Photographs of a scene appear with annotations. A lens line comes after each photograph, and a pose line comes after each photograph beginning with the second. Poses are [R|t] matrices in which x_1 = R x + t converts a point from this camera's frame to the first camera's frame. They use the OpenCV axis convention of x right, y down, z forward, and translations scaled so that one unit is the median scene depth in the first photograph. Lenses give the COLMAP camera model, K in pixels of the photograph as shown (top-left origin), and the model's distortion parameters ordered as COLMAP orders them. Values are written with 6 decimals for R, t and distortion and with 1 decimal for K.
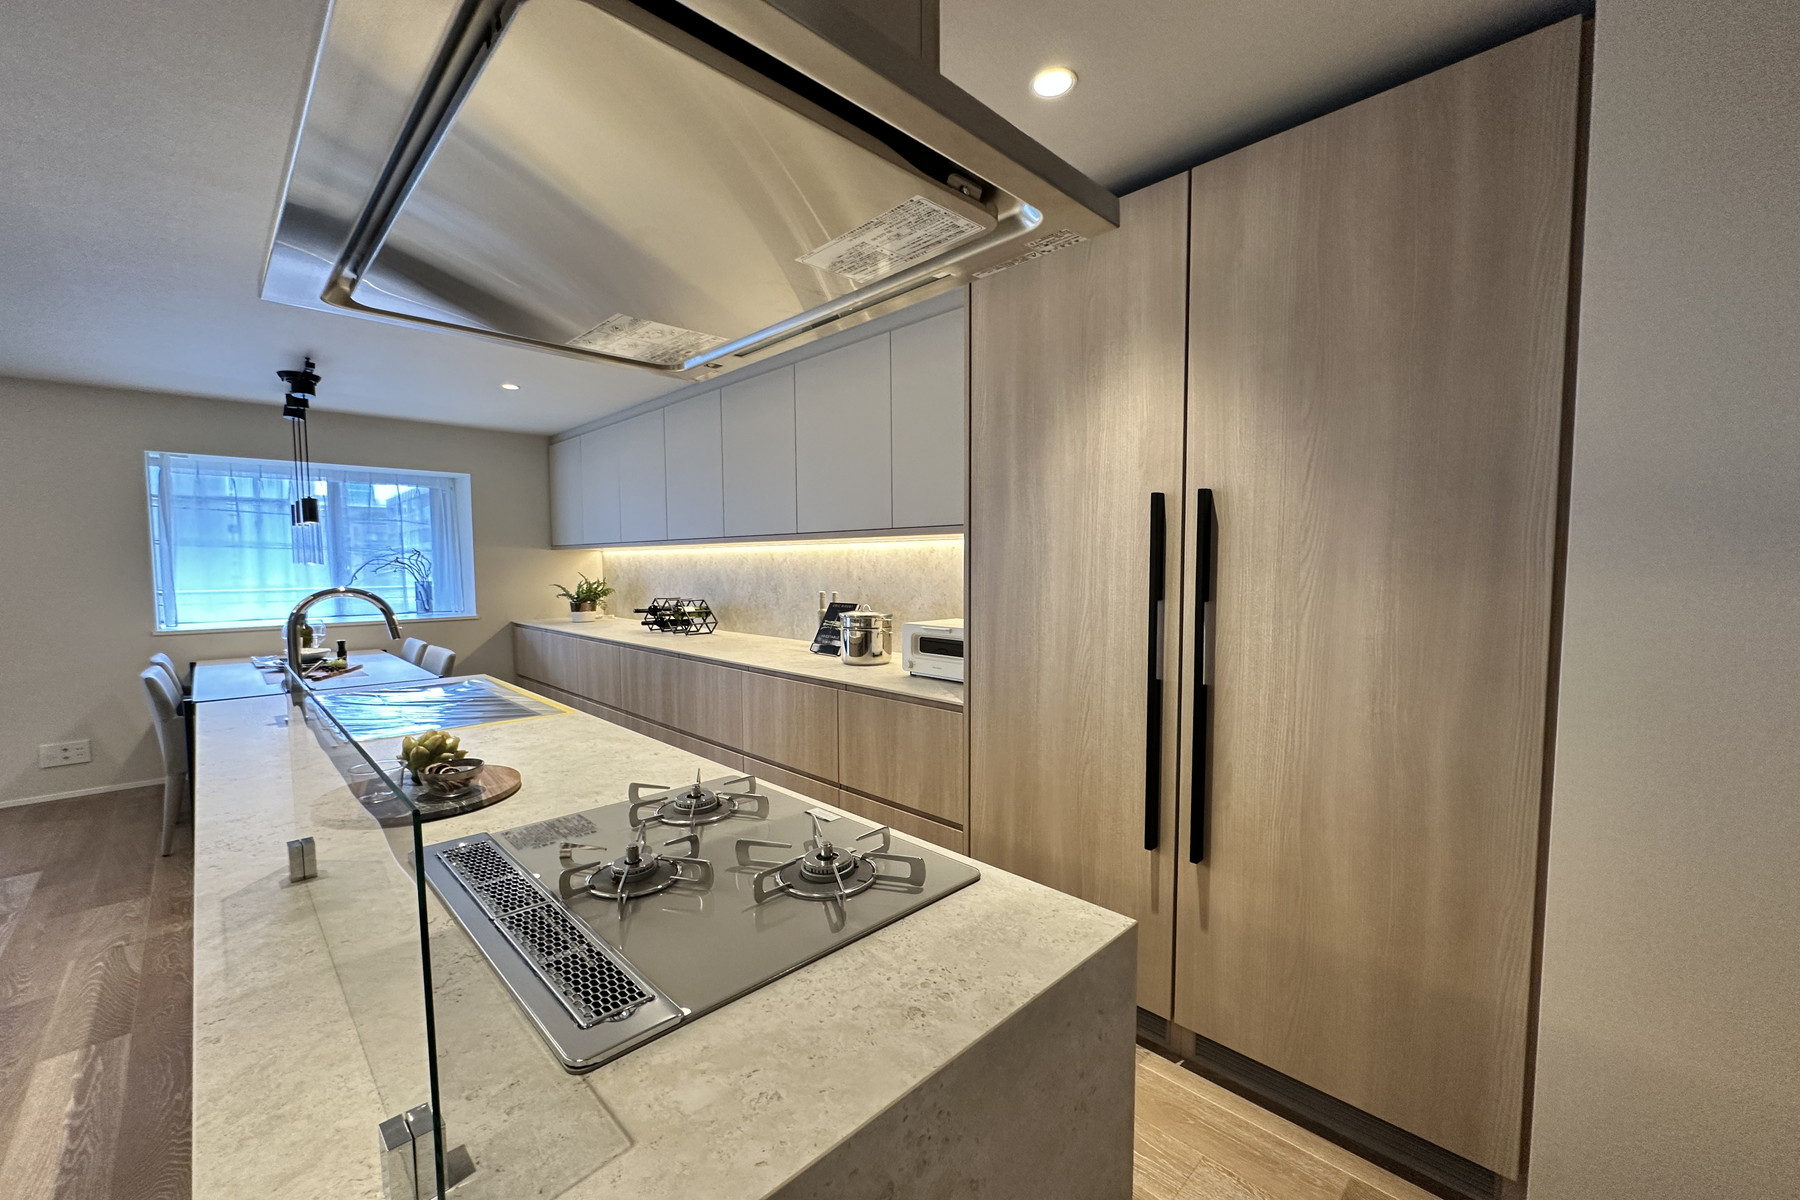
lens RADIAL K [[716.4, 0, 893.3], [0, 716.4, 591.0], [0, 0, 1]] dist [-0.002095, -0.000110]
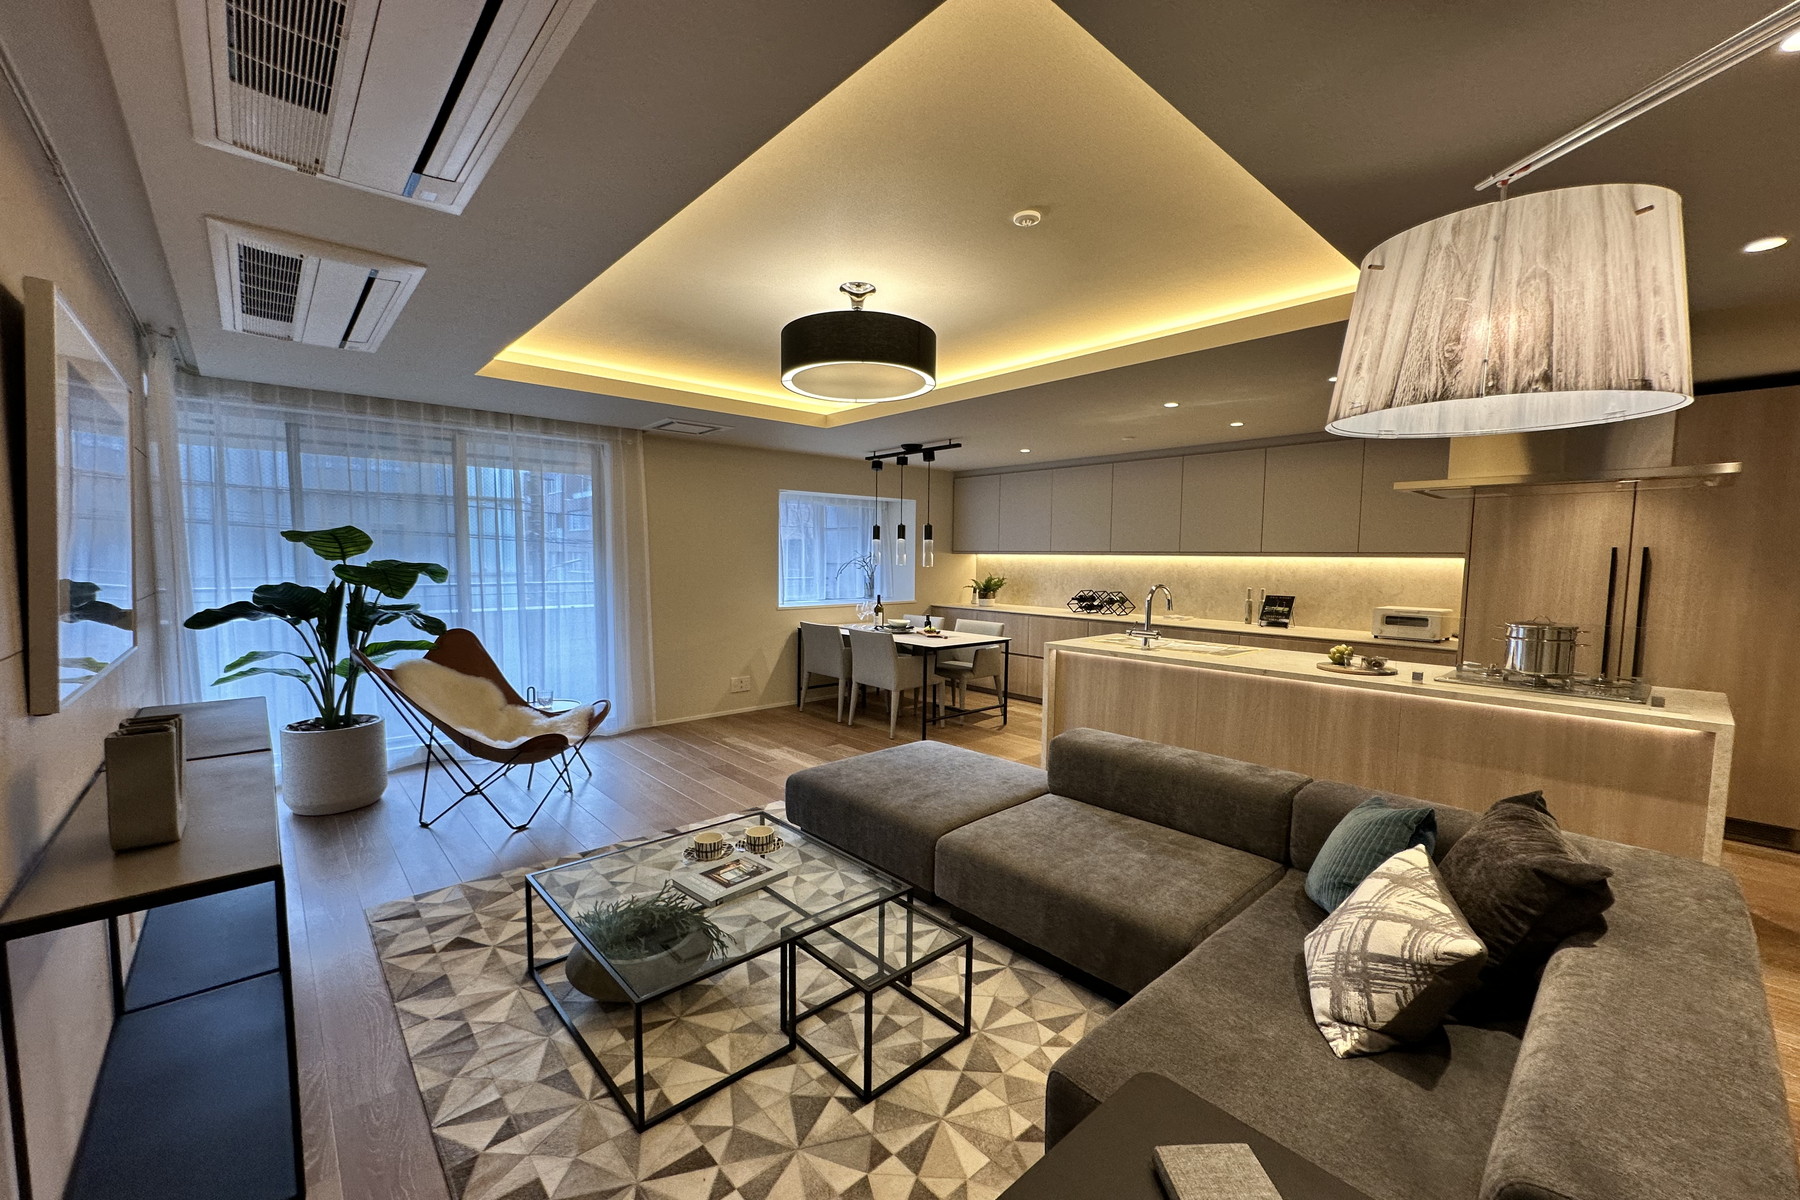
lens RADIAL K [[716.4, 0, 897.8], [0, 716.4, 608.7], [0, 0, 1]] dist [-0.002095, -0.000110]
pose [[0.999503, 0.016617, -0.026801, -0.752713], [-0.015730, 0.999332, 0.032973, 0.005536], [0.027331, -0.032535, 0.999097, -0.534960]]
